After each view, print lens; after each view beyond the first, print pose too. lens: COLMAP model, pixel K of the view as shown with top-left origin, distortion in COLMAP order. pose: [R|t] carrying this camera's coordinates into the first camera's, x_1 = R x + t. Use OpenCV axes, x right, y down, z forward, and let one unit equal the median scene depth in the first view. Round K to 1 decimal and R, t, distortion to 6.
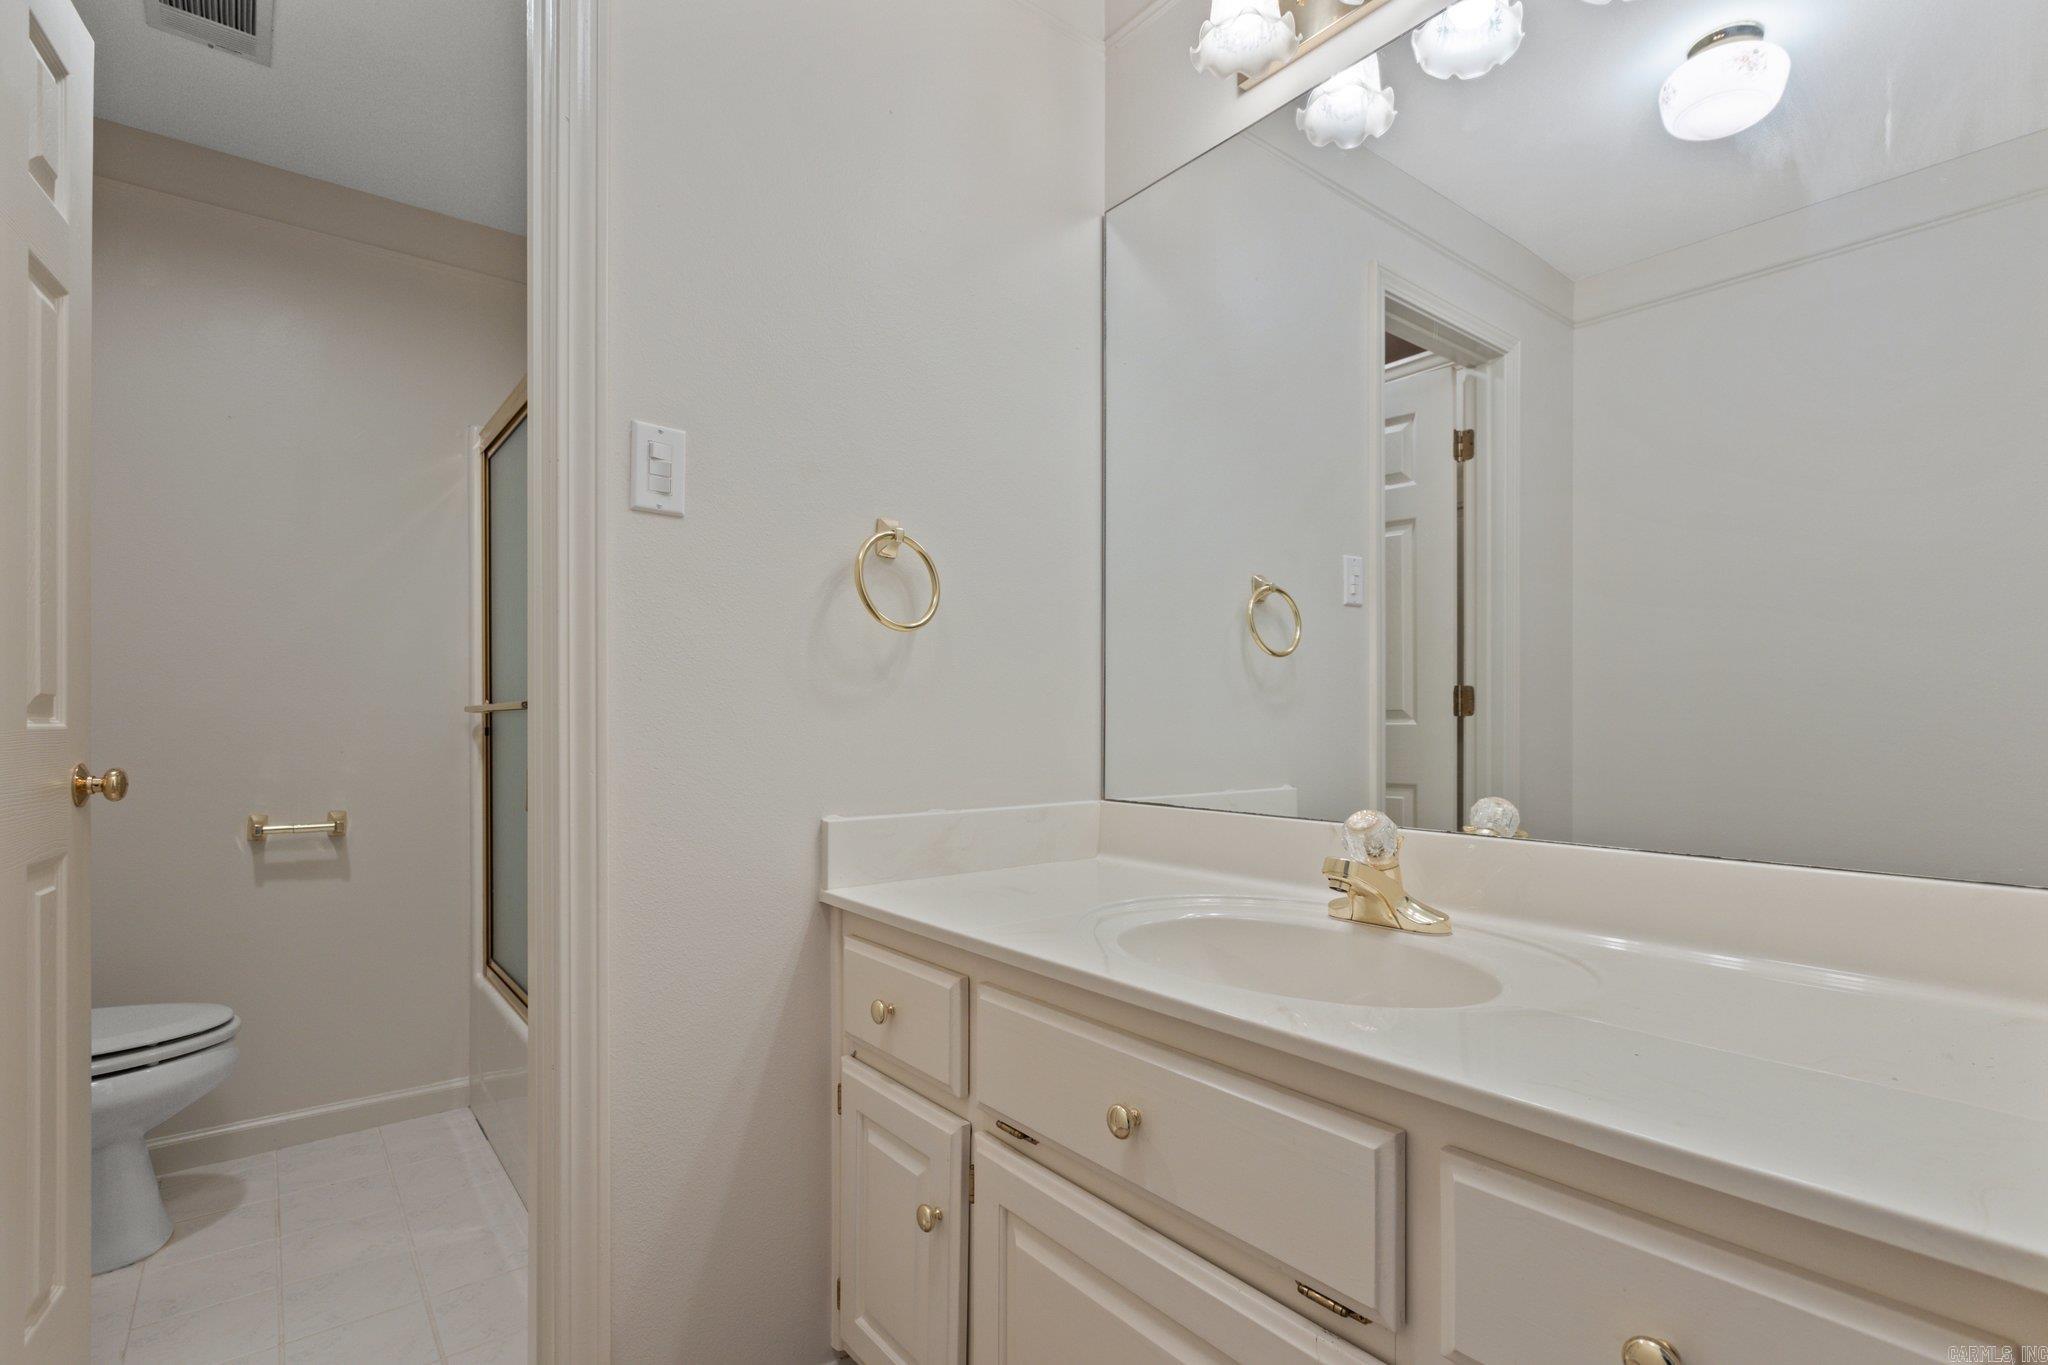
lens RADIAL K [[954.3, 0, 1042.8], [0, 954.3, 708.5], [0, 0, 1]] dist [-0.009169, 0.000386]
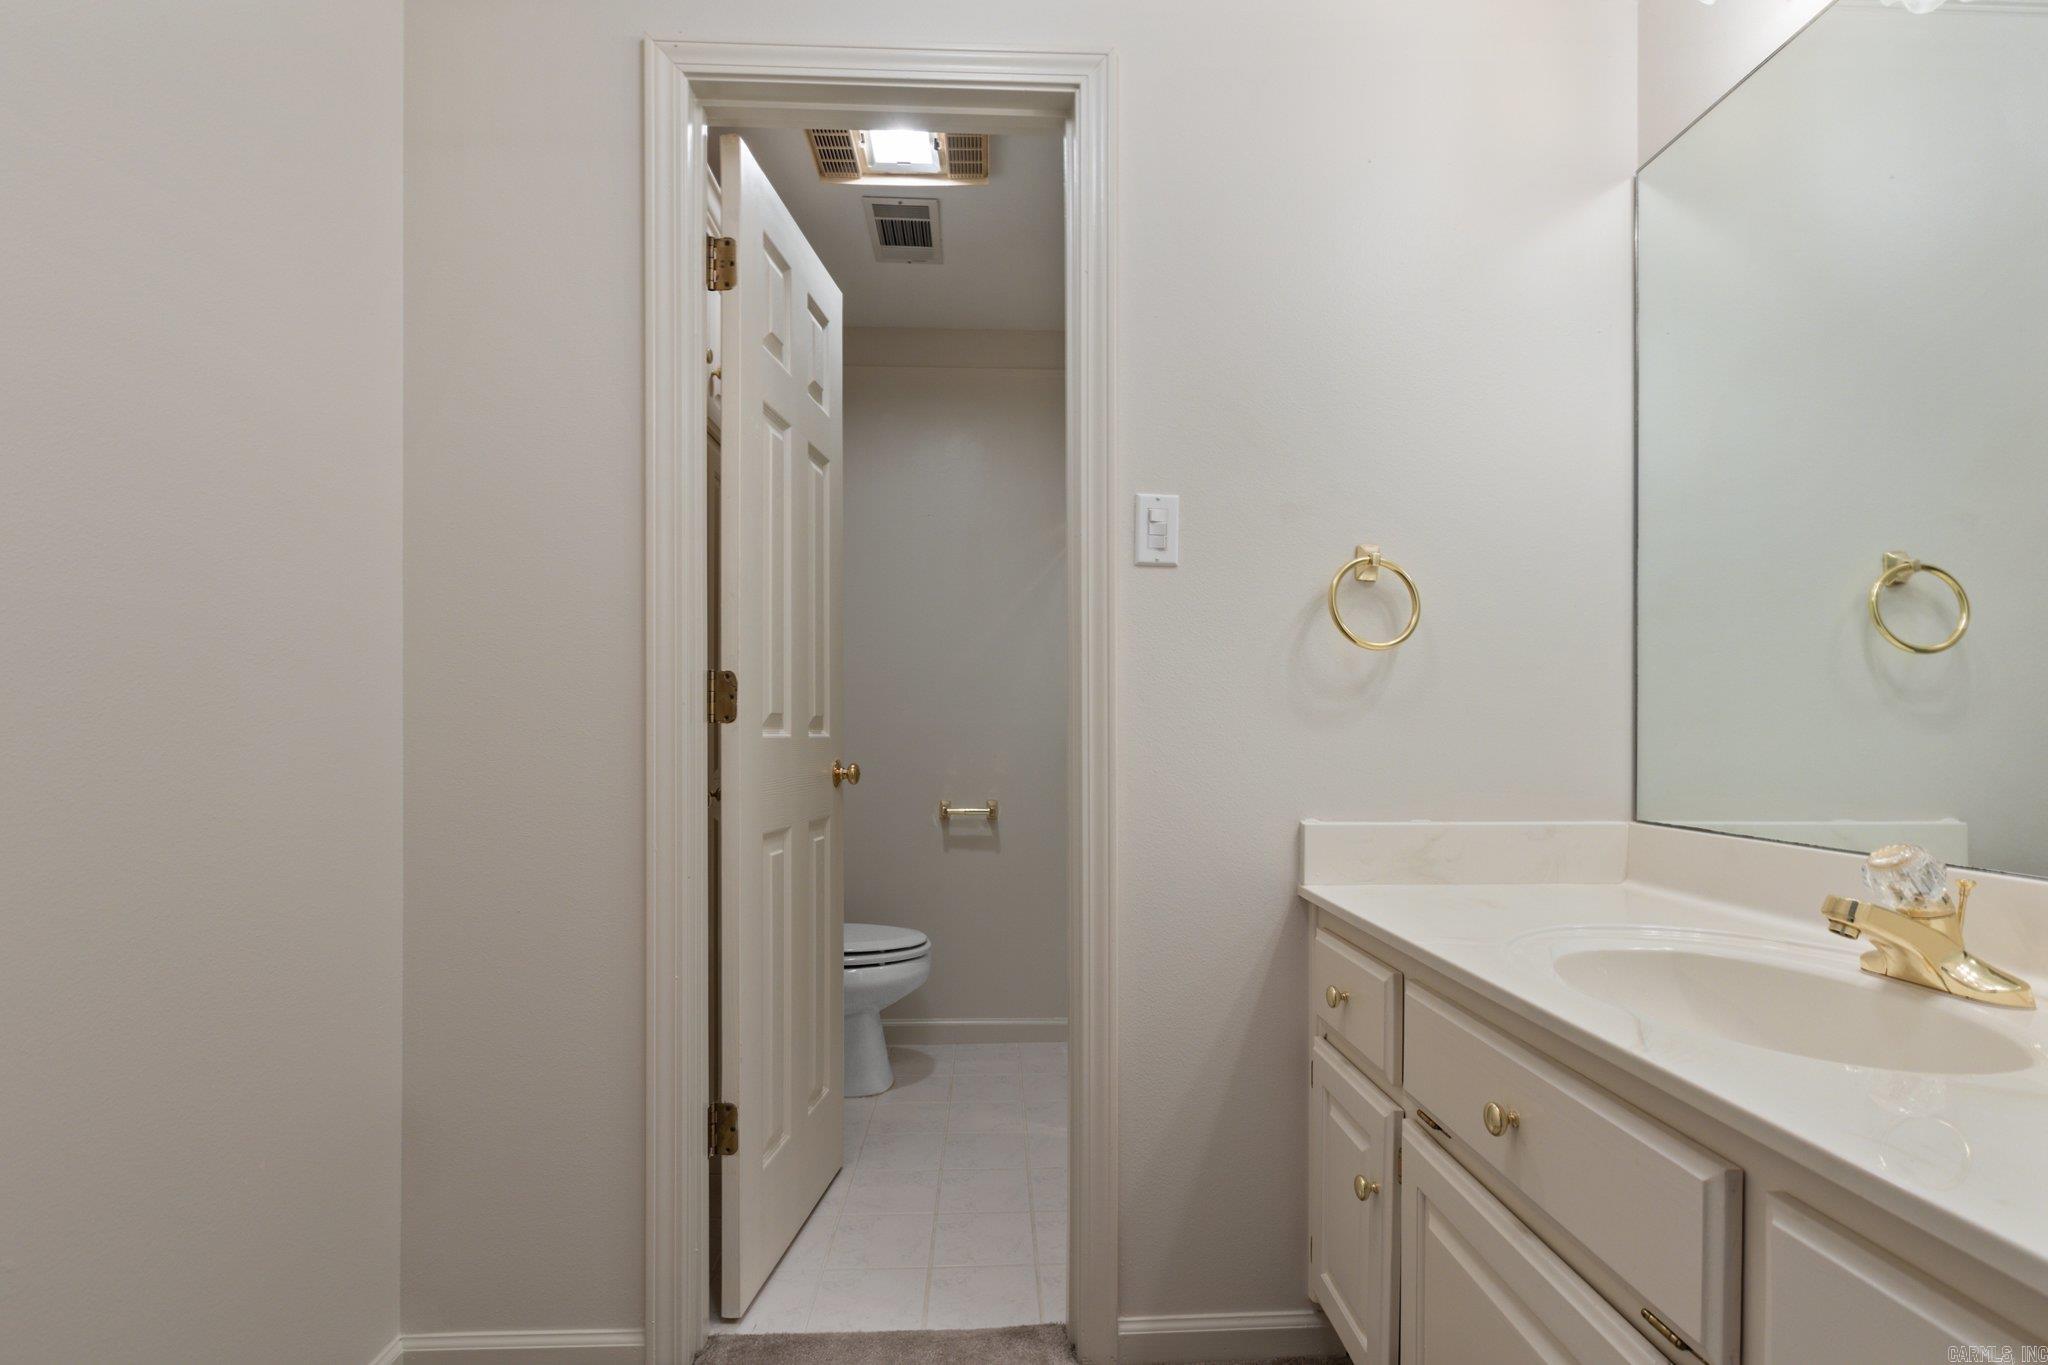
lens RADIAL K [[954.3, 0, 1045.8], [0, 954.3, 721.4], [0, 0, 1]] dist [-0.009169, 0.000386]
pose [[0.812839, -0.004729, -0.582470, 0.186594], [0.005350, 0.999985, -0.000654, -0.002795], [0.582464, -0.002584, 0.812852, -0.085149]]
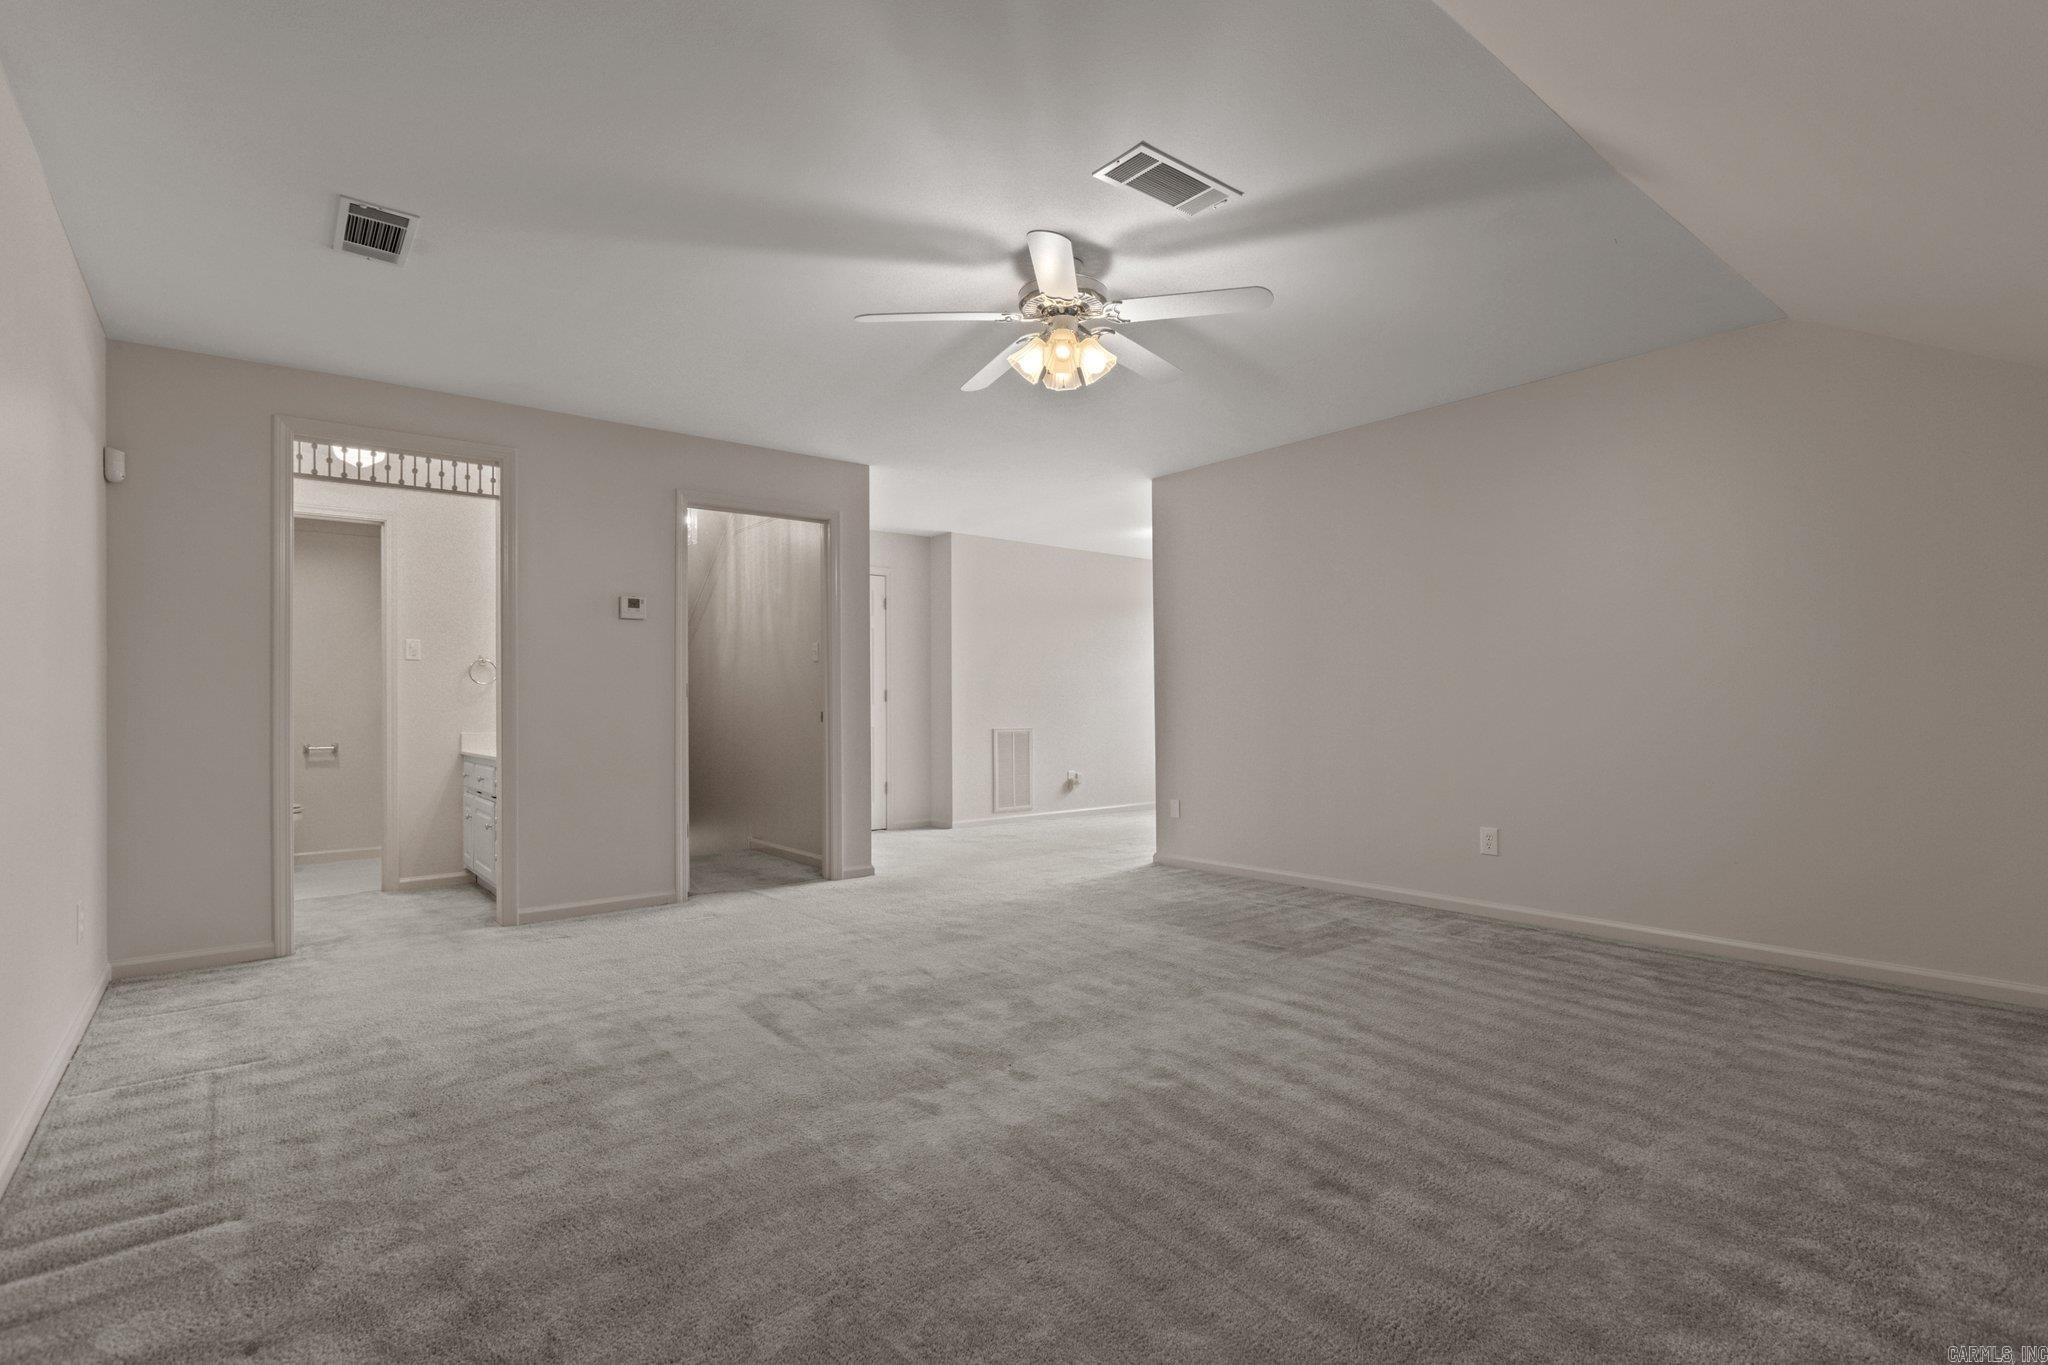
lens RADIAL K [[954.3, 0, 1020.6], [0, 954.3, 685.9], [0, 0, 1]] dist [-0.009169, 0.000386]
pose [[0.999961, -0.008559, -0.001965, 2.214658], [0.008550, 0.999953, -0.004466, -0.040965], [0.002003, 0.004449, 0.999988, -3.100657]]
